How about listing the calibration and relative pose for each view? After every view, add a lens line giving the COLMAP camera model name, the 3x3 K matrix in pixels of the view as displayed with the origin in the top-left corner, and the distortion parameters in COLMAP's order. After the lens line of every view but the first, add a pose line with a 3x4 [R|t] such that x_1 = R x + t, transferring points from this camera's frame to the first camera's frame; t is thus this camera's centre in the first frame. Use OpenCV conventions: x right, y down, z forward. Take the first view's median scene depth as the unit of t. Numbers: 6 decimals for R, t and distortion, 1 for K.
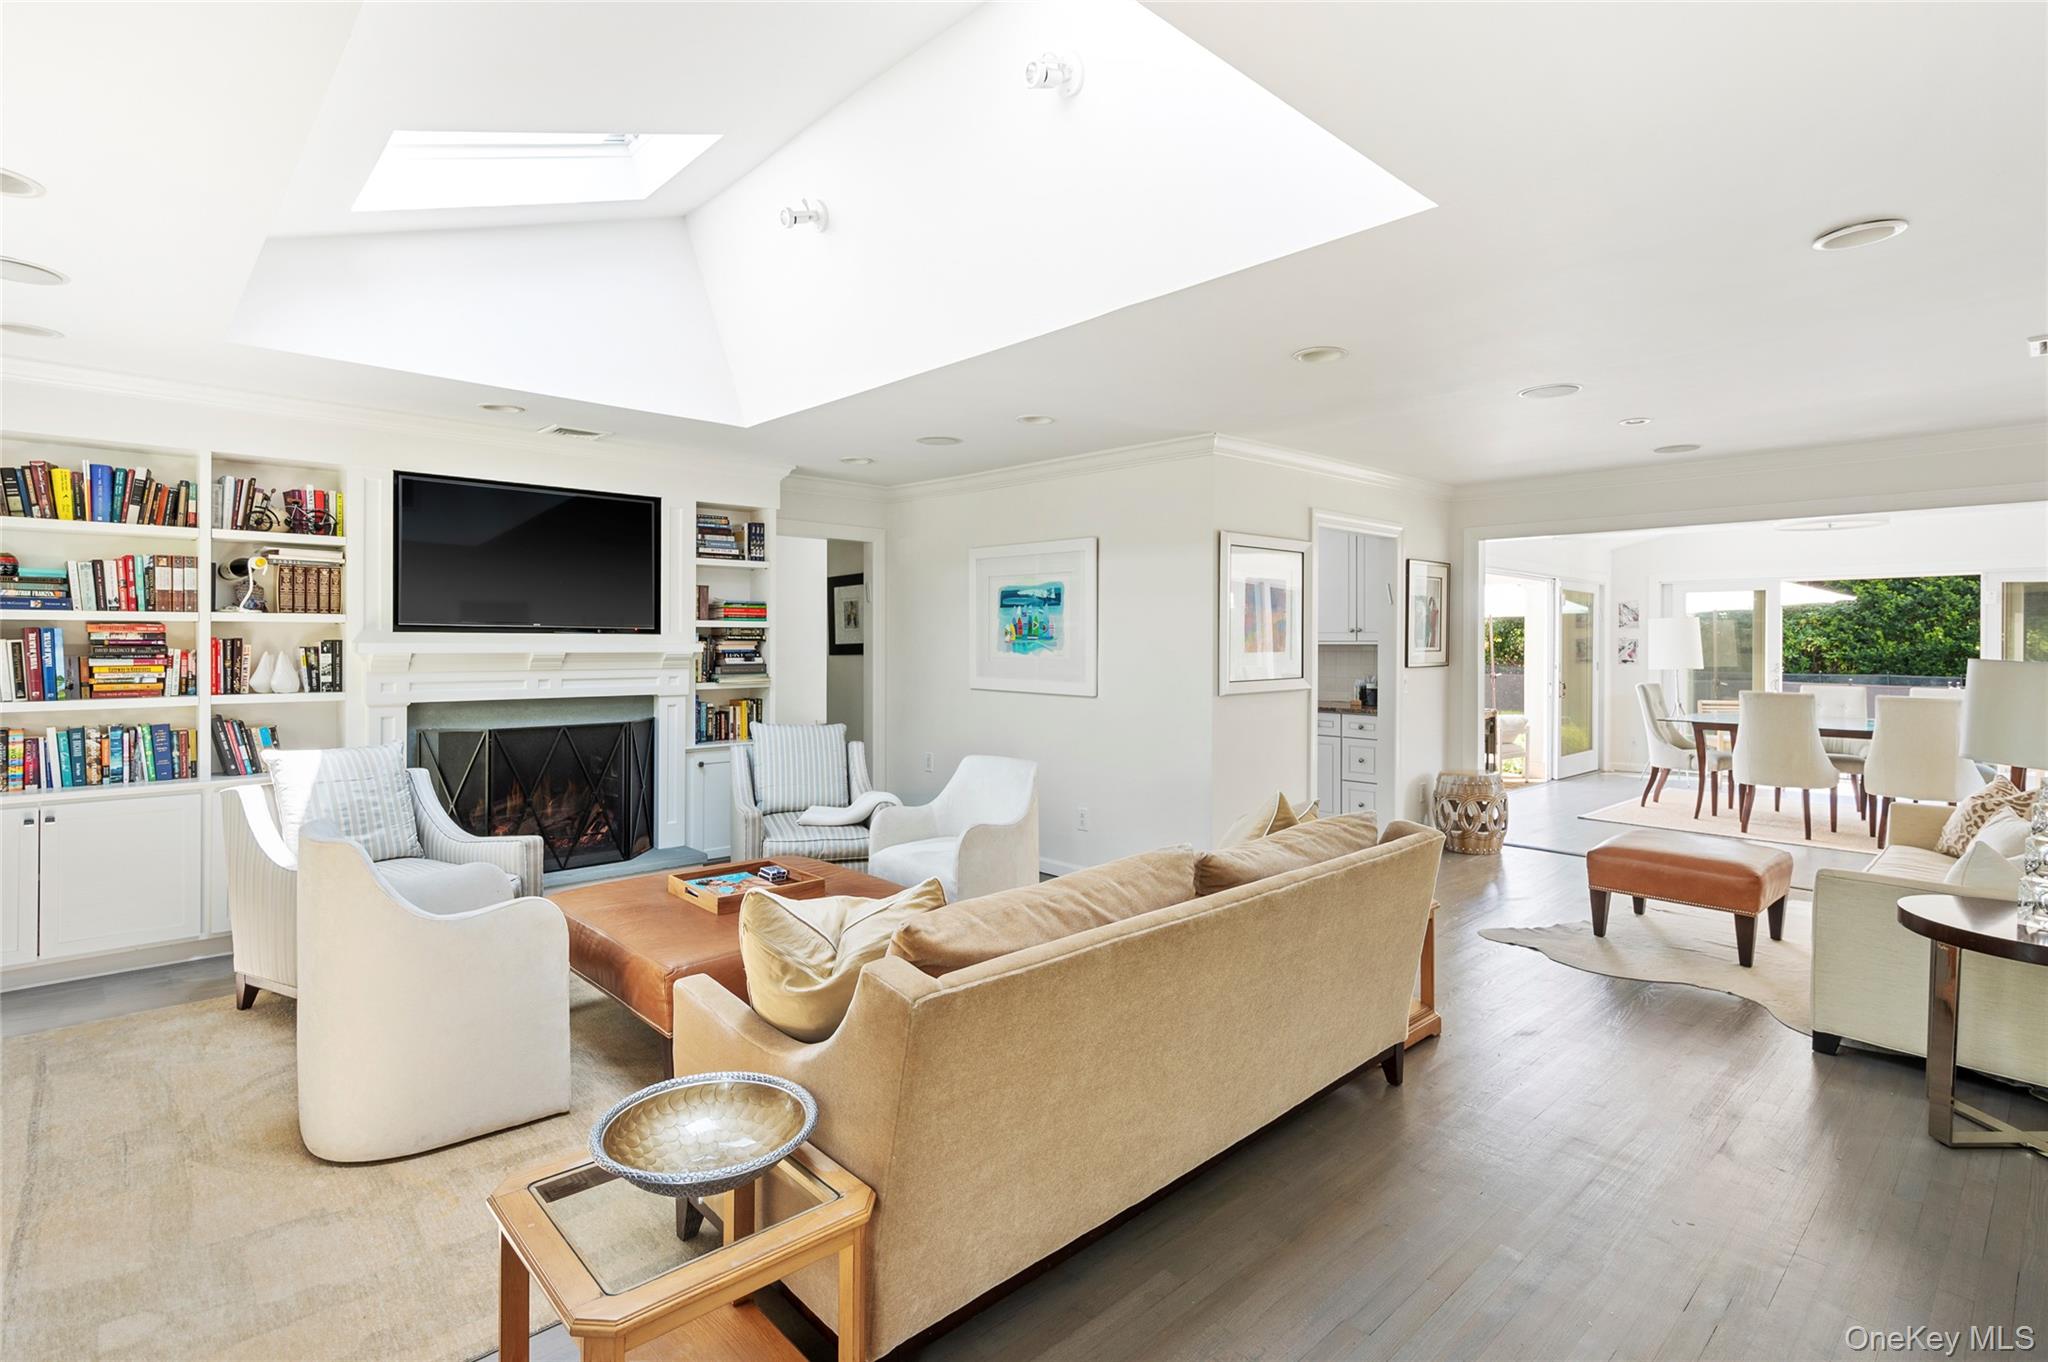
lens RADIAL K [[978.0, 0, 1023.0], [0, 978.0, 661.0], [0, 0, 1]] dist [-0.001983, -0.000412]
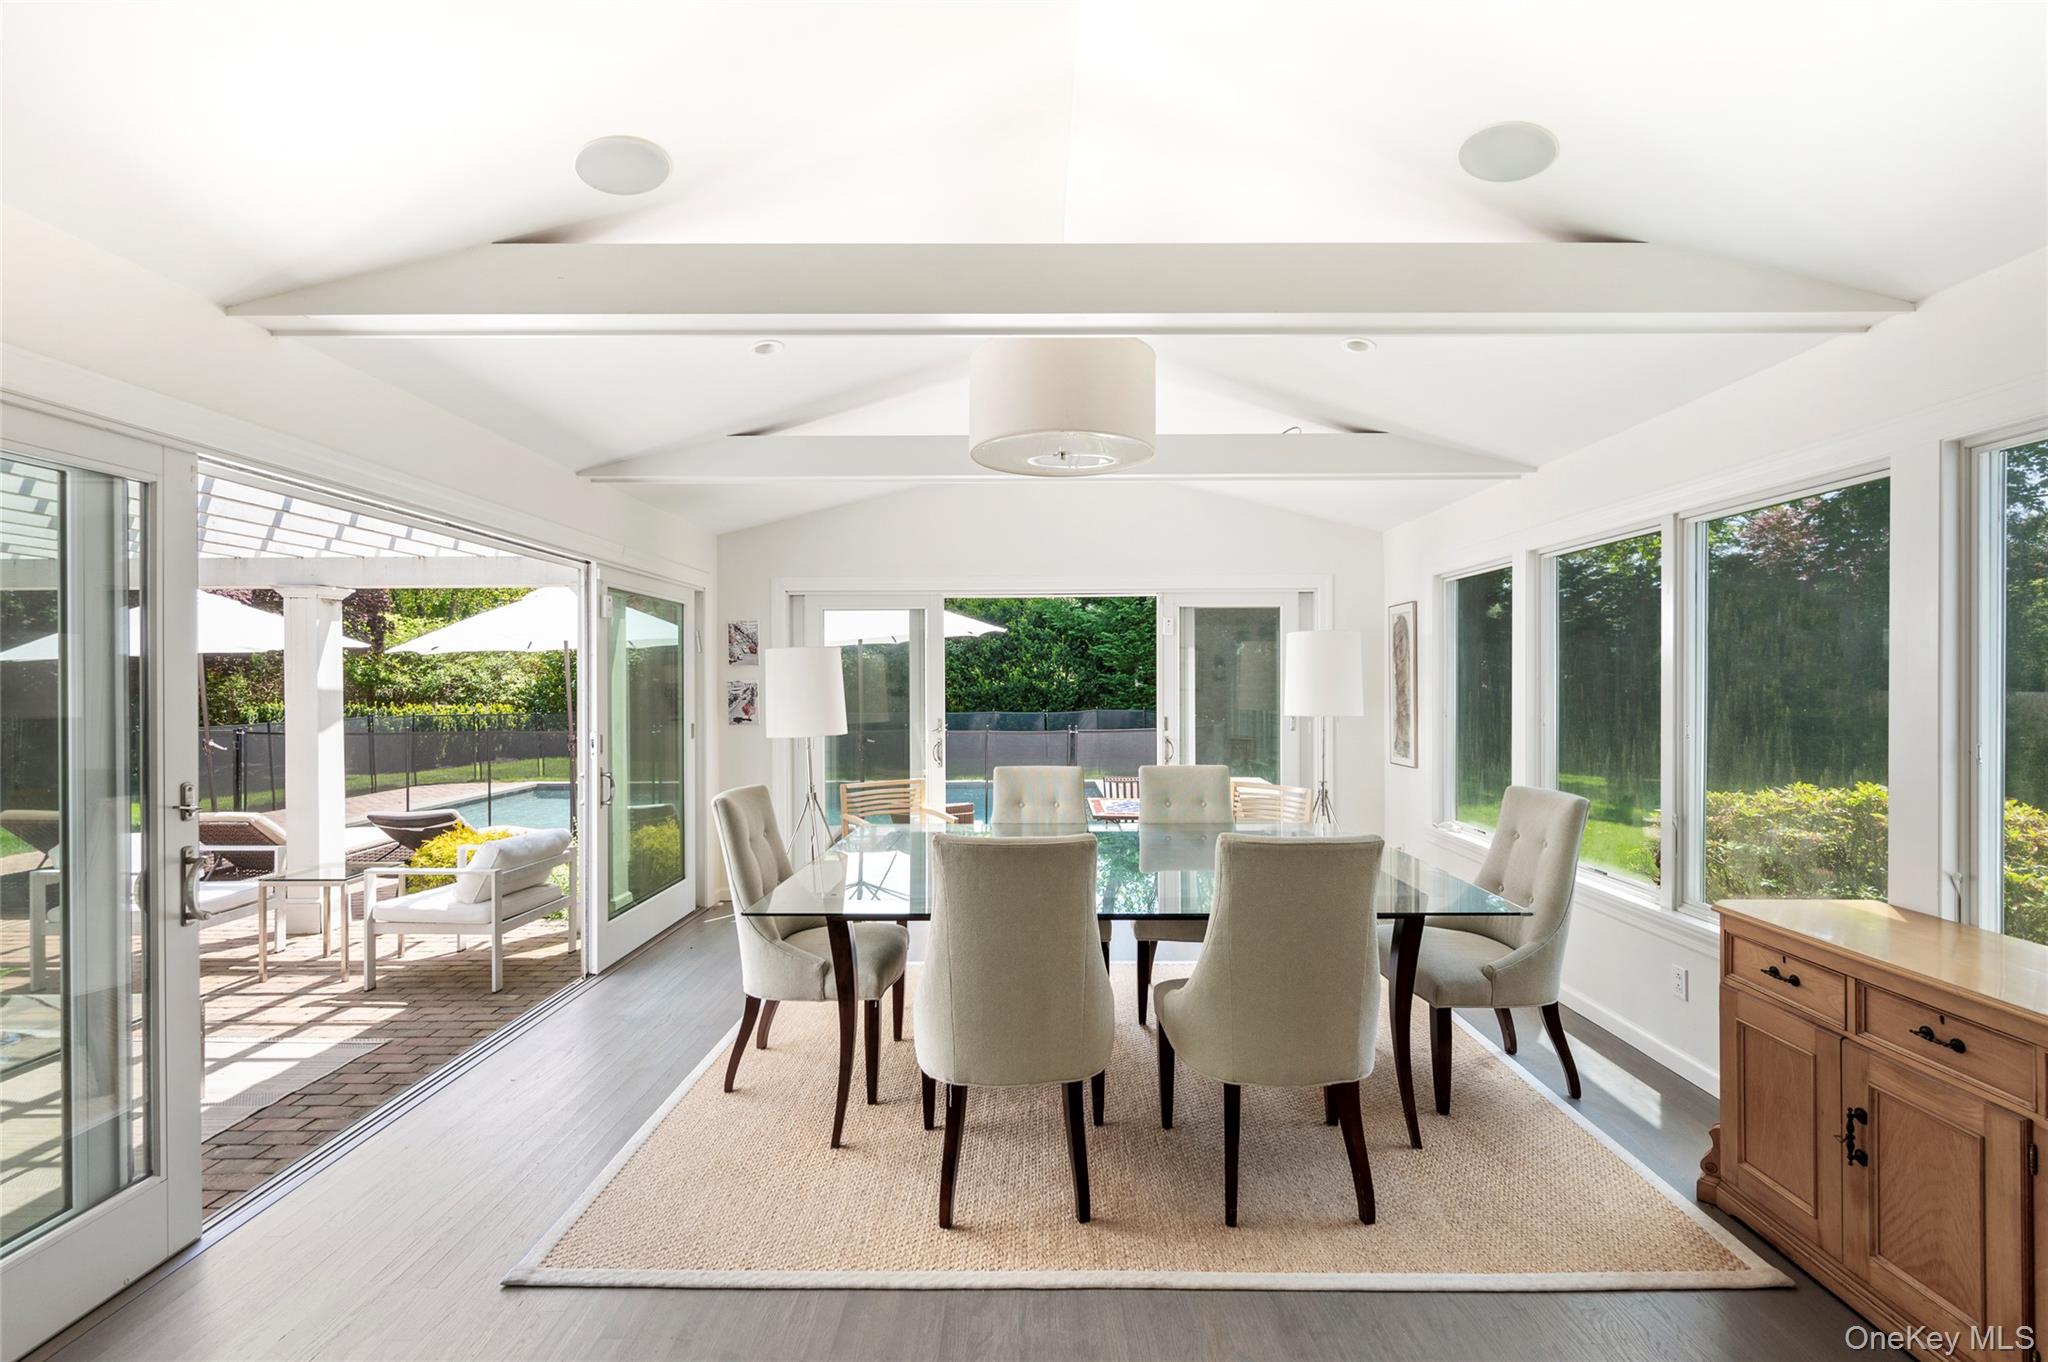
lens RADIAL K [[888.1, 0, 1027.1], [0, 888.1, 682.9], [0, 0, 1]] dist [0.000480, -0.000827]
pose [[0.692469, -0.006899, 0.721415, 0.350337], [0.017619, 0.999818, -0.007350, -0.015600], [-0.721232, 0.017800, 0.692464, 0.500209]]
